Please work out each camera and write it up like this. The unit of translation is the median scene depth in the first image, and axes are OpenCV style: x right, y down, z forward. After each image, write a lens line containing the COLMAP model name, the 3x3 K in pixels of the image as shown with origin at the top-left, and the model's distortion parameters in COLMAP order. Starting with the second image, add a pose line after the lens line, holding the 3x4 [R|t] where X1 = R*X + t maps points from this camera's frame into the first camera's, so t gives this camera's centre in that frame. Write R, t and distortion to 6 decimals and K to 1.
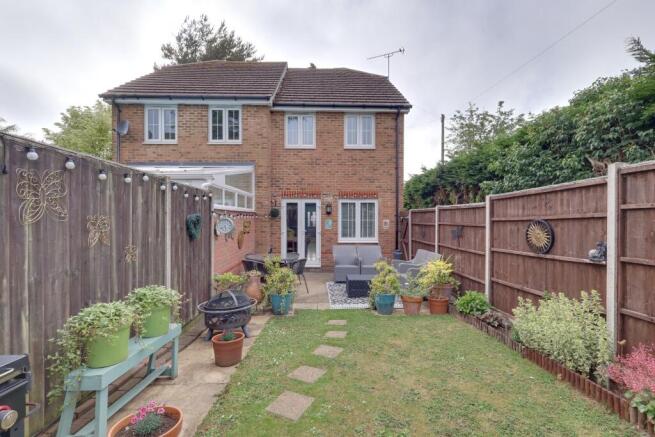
lens RADIAL K [[302.2, 0, 326.6], [0, 302.2, 219.8], [0, 0, 1]] dist [0.012054, 0.001510]
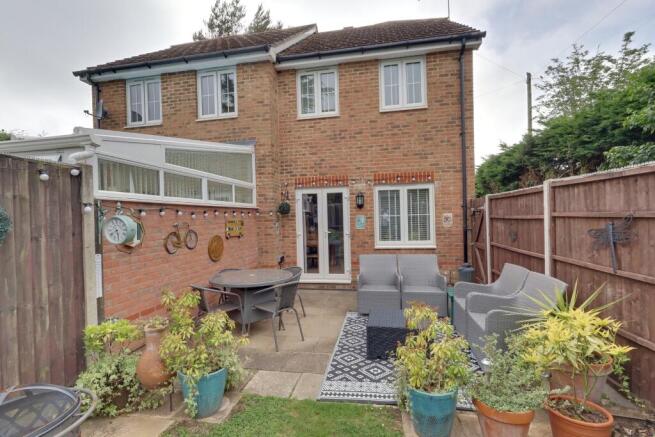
lens RADIAL K [[302.2, 0, 330.1], [0, 302.2, 219.4], [0, 0, 1]] dist [0.012054, 0.001510]
pose [[0.979195, -0.027812, -0.201006, 0.078668], [0.028585, 0.999591, 0.000942, 0.005372], [0.200897, -0.006668, 0.979590, 0.299179]]
